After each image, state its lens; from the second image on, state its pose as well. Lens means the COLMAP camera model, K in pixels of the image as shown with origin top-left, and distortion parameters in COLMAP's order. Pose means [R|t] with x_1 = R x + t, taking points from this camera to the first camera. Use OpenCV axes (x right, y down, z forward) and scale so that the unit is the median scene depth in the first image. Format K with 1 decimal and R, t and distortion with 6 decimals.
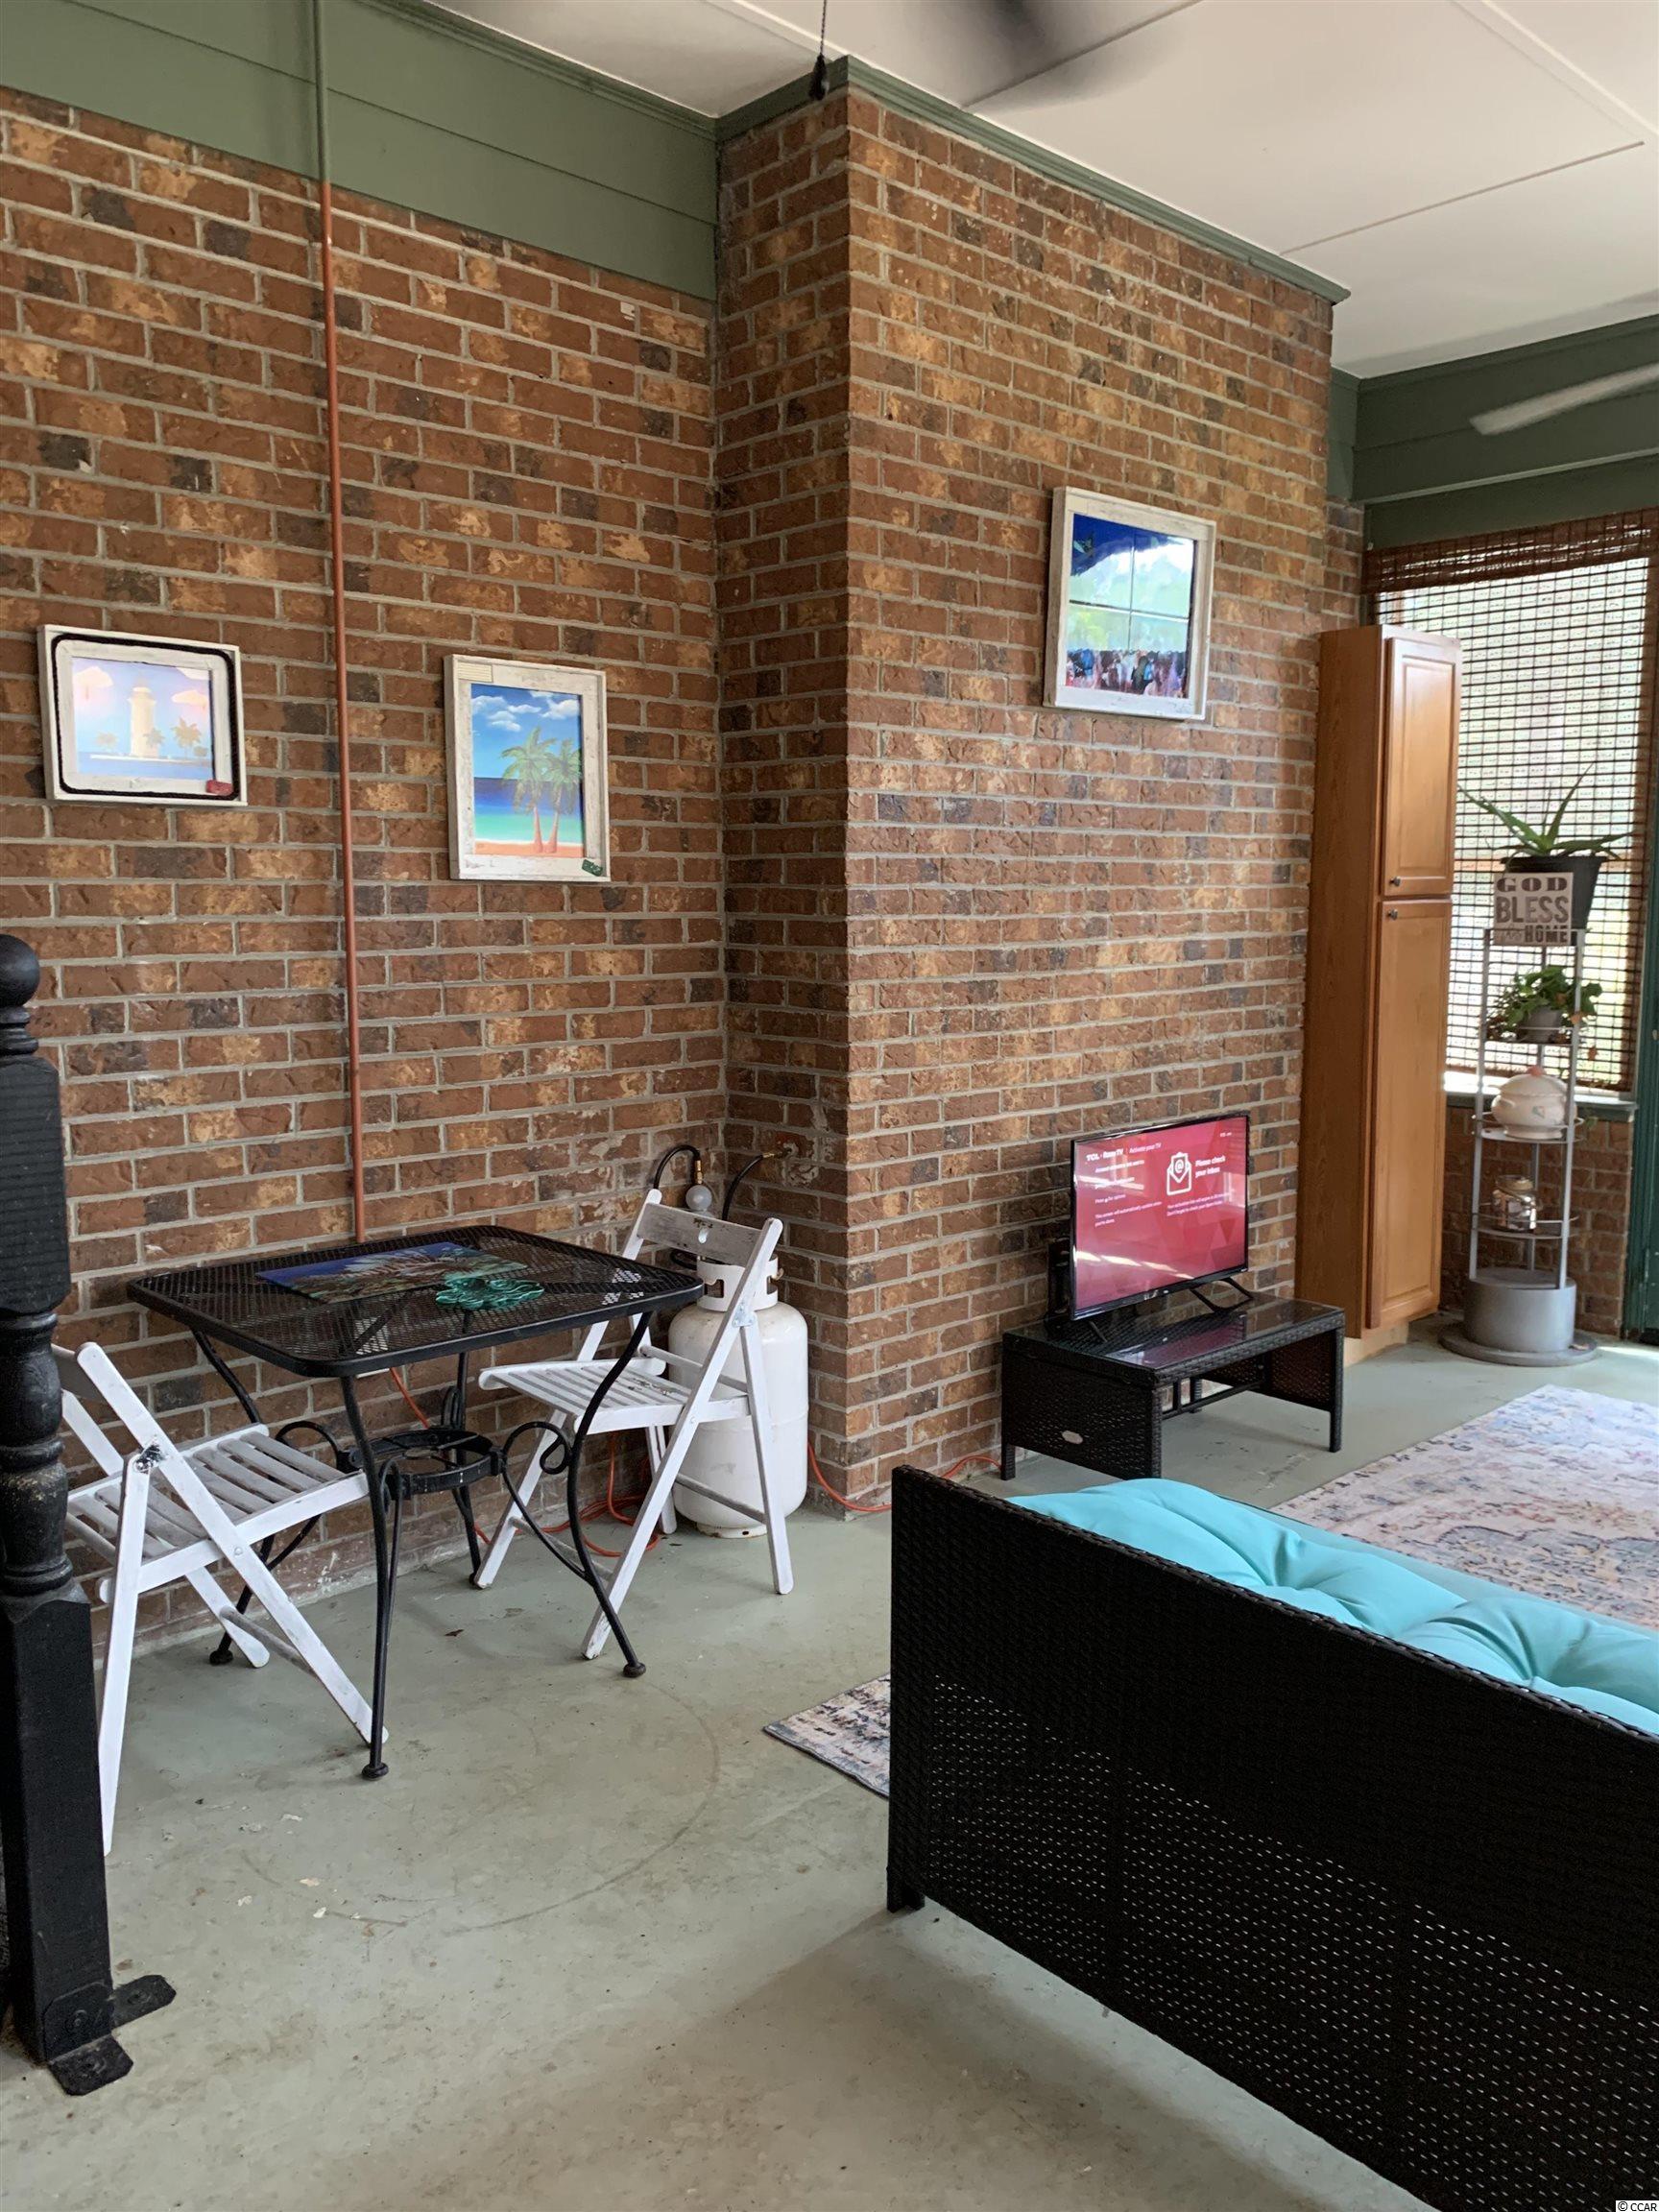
lens RADIAL K [[1701.2, 0, 857.6], [0, 1701.2, 1121.3], [0, 0, 1]] dist [0.037344, -0.034628]
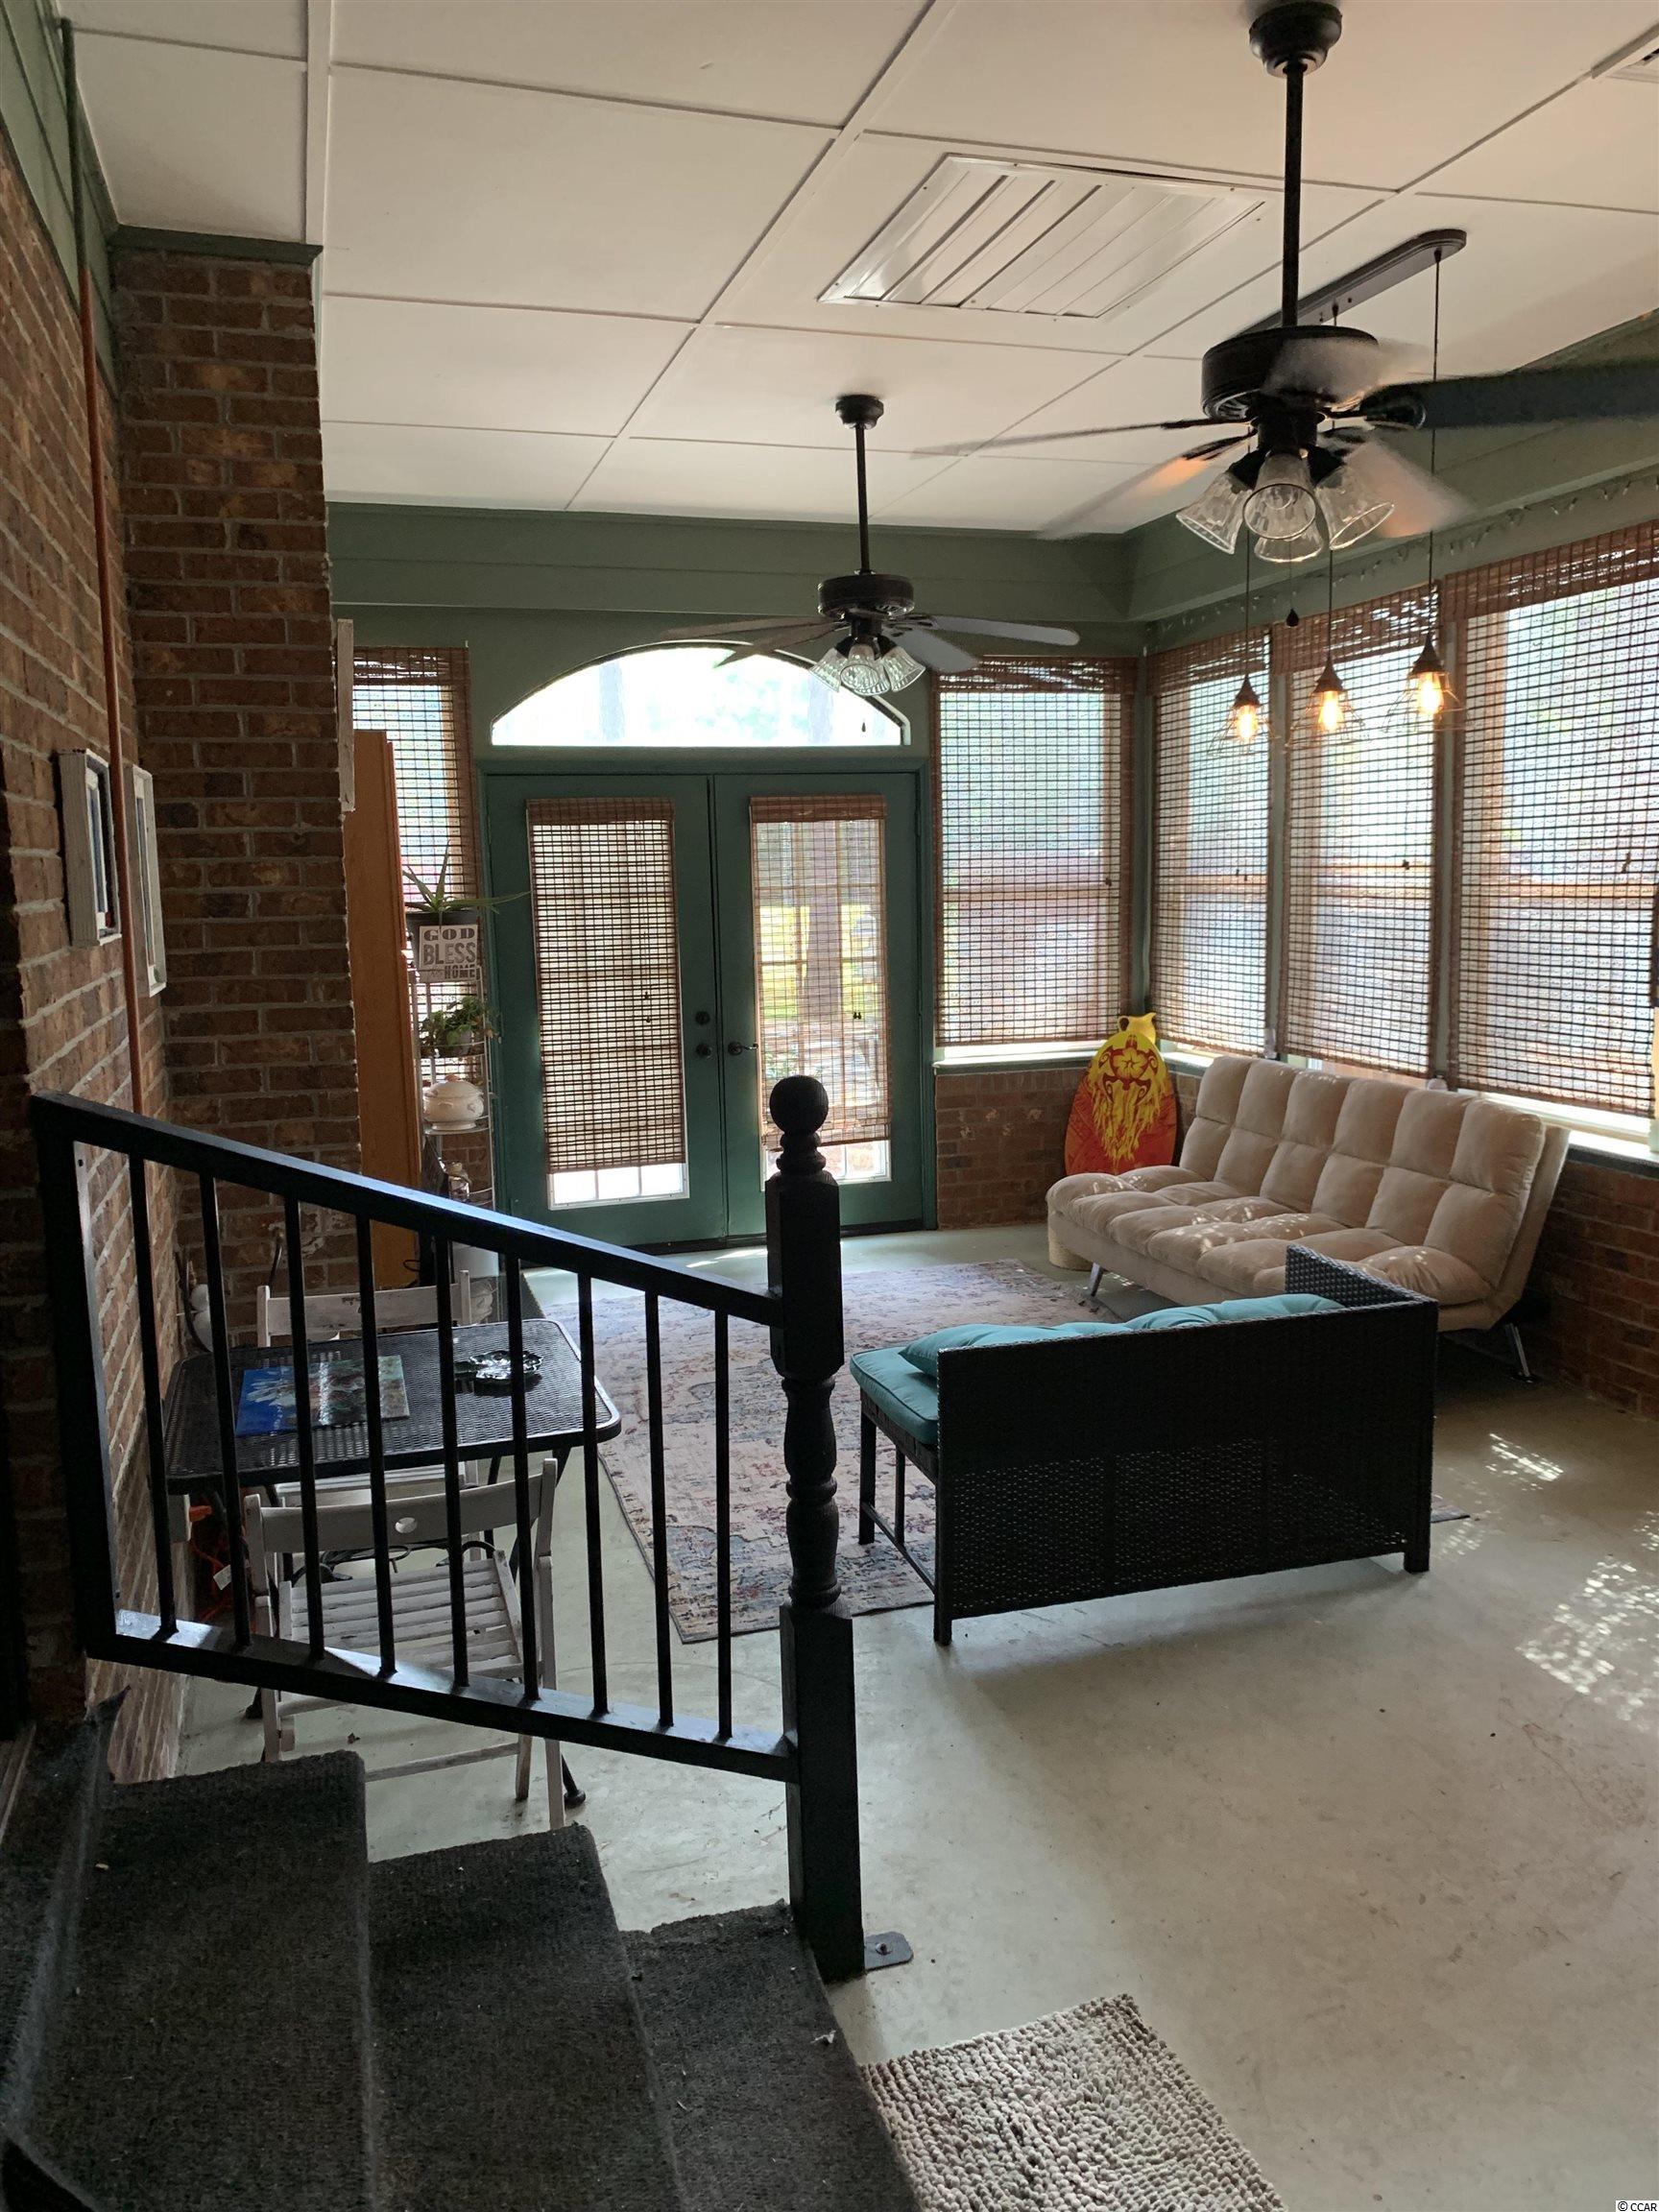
lens RADIAL K [[1701.2, 0, 836.9], [0, 1701.2, 1092.6], [0, 0, 1]] dist [0.037344, -0.034628]
pose [[0.450048, -0.129680, 0.883538, -0.776515], [0.142290, 0.987173, 0.072413, -0.089087], [-0.881596, 0.093129, 0.462727, 0.197237]]
